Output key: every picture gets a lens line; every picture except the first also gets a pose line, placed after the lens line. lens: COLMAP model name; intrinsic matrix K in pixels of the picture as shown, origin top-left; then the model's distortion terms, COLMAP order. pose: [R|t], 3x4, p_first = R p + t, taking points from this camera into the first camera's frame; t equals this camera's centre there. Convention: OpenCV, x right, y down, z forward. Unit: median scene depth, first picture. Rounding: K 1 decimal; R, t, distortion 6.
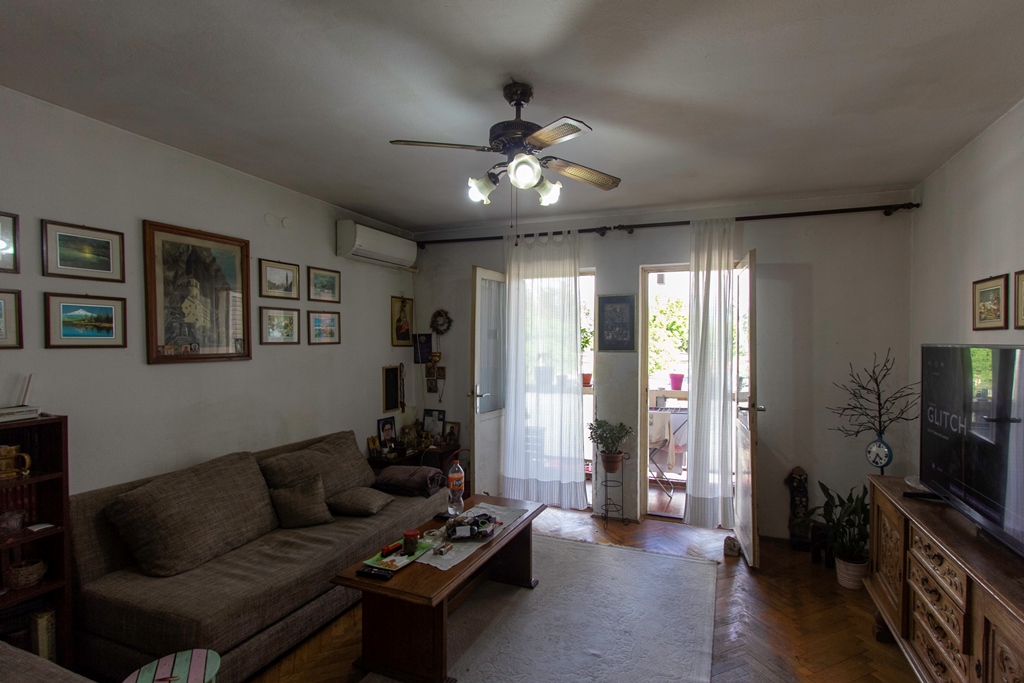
lens RADIAL K [[508.6, 0, 512.0], [0, 508.6, 352.8], [0, 0, 1]] dist [0.000649, -0.000867]
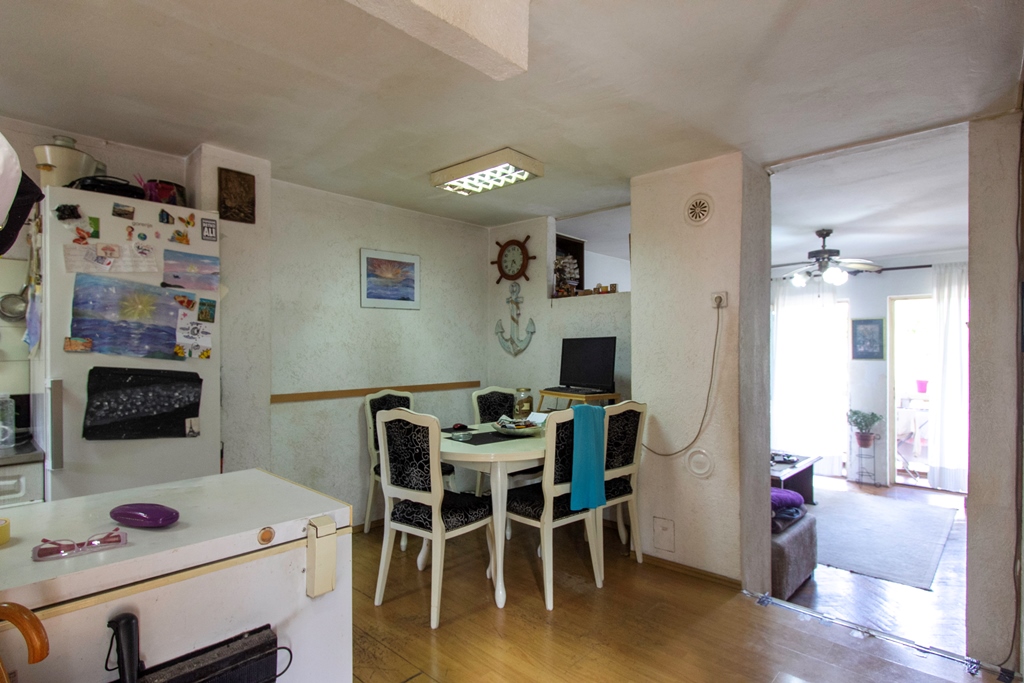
lens RADIAL K [[523.6, 0, 510.4], [0, 523.6, 348.2], [0, 0, 1]] dist [-0.002321, -0.000428]
pose [[0.936822, -0.001488, -0.349805, -0.203758], [-0.006020, 0.999774, -0.020376, -0.000129], [0.349756, 0.021194, 0.936601, -0.654311]]
